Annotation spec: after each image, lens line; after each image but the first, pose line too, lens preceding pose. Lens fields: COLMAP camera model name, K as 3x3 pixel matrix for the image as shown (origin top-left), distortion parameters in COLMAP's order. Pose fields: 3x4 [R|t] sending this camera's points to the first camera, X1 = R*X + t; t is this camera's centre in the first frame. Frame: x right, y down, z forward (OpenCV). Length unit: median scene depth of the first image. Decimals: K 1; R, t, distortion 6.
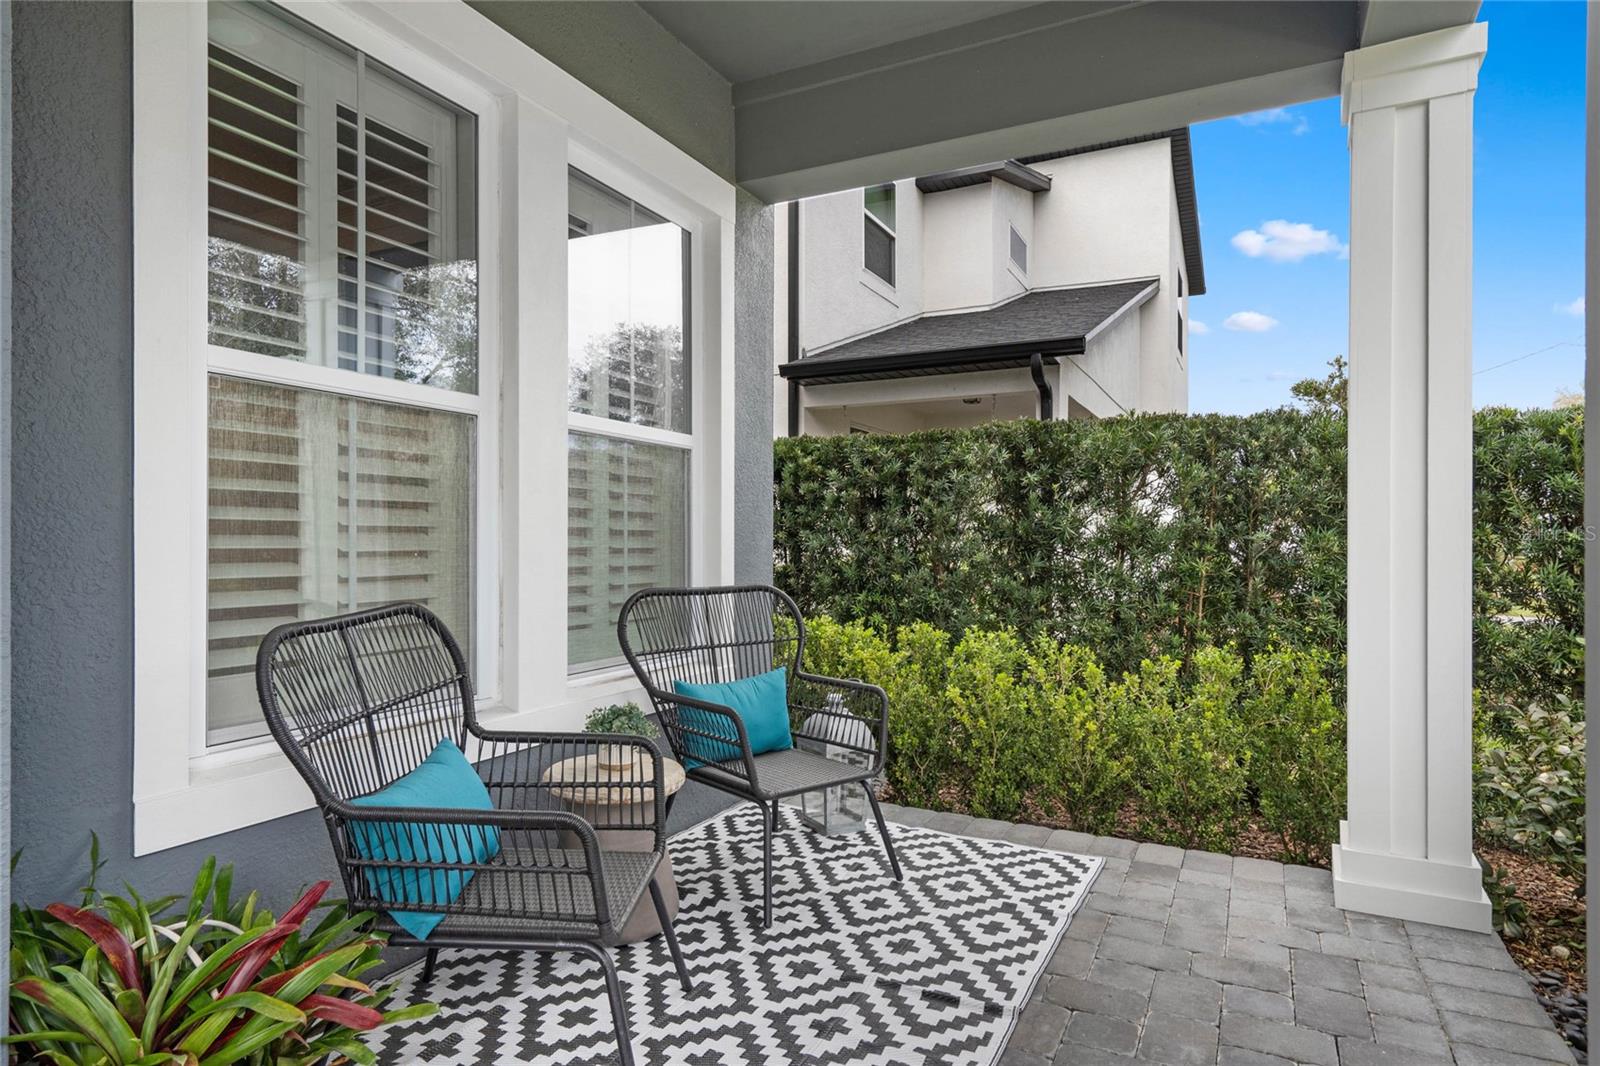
lens RADIAL K [[928.2, 0, 800.0], [0, 928.2, 533.0], [0, 0, 1]] dist [0.009462, -0.000031]
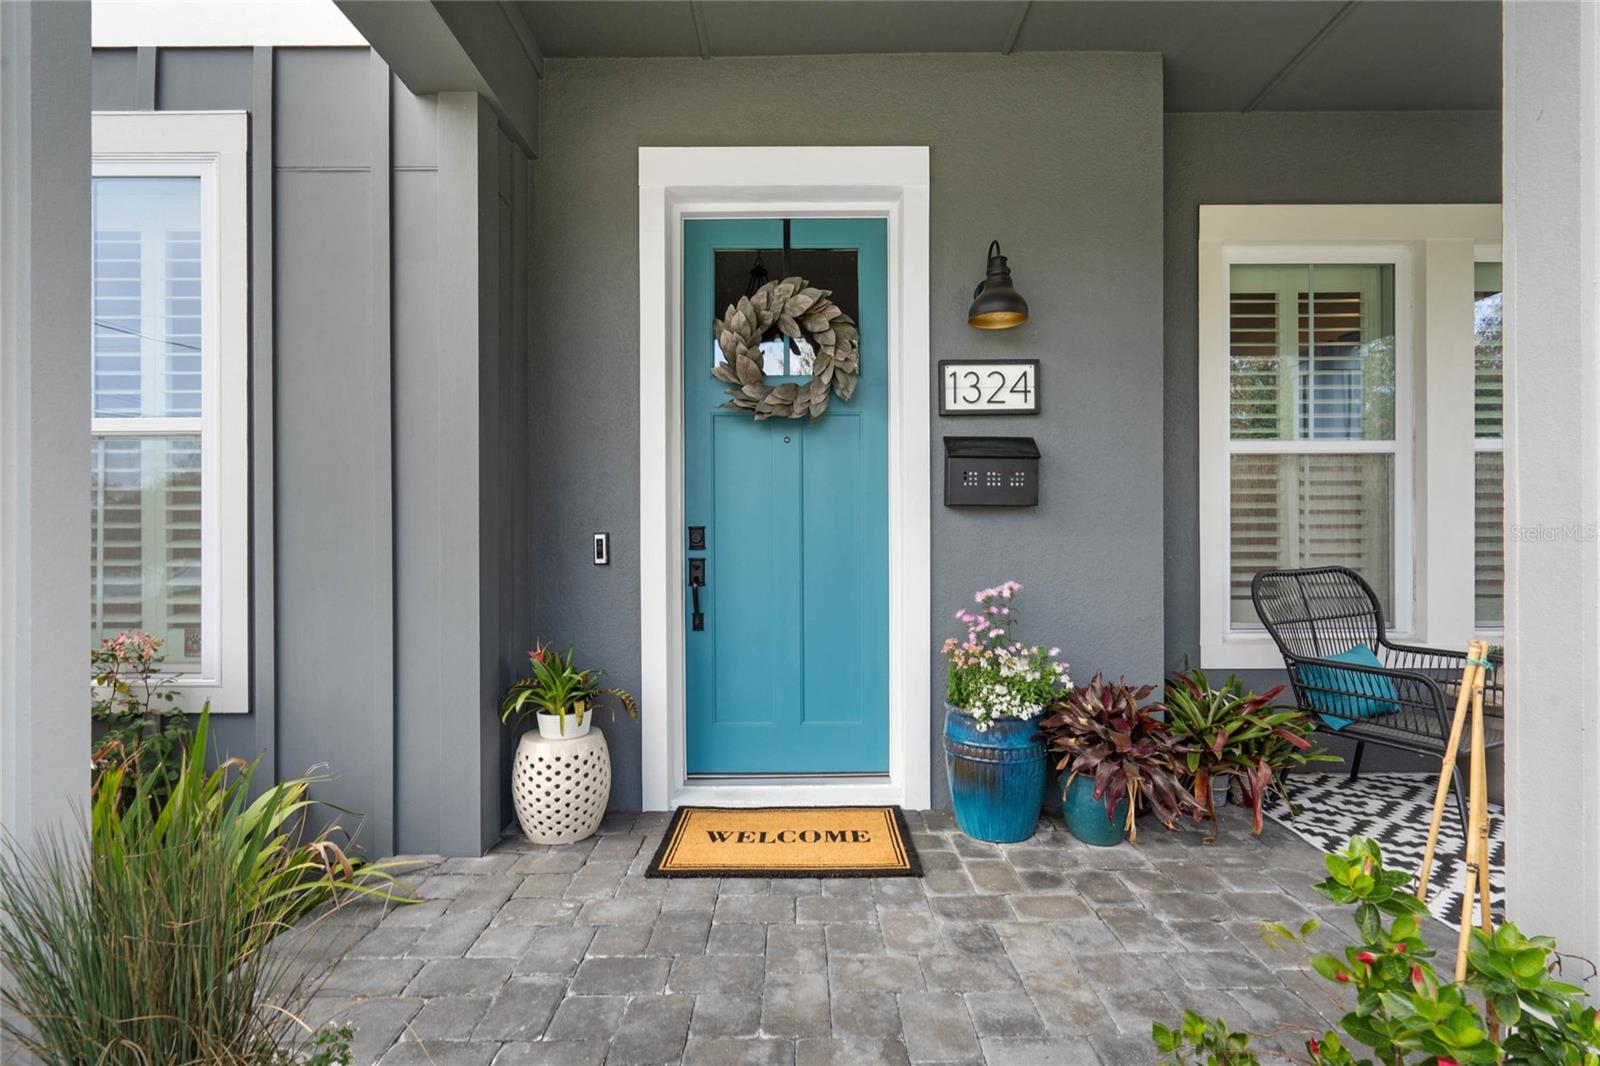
lens RADIAL K [[724.4, 0, 805.3], [0, 724.4, 561.4], [0, 0, 1]] dist [-0.001844, -0.000064]
pose [[0.456238, 0.008647, -0.889816, 0.365908], [0.014089, 0.999757, 0.016939, 0.029230], [0.889746, -0.020264, 0.456005, -0.575154]]
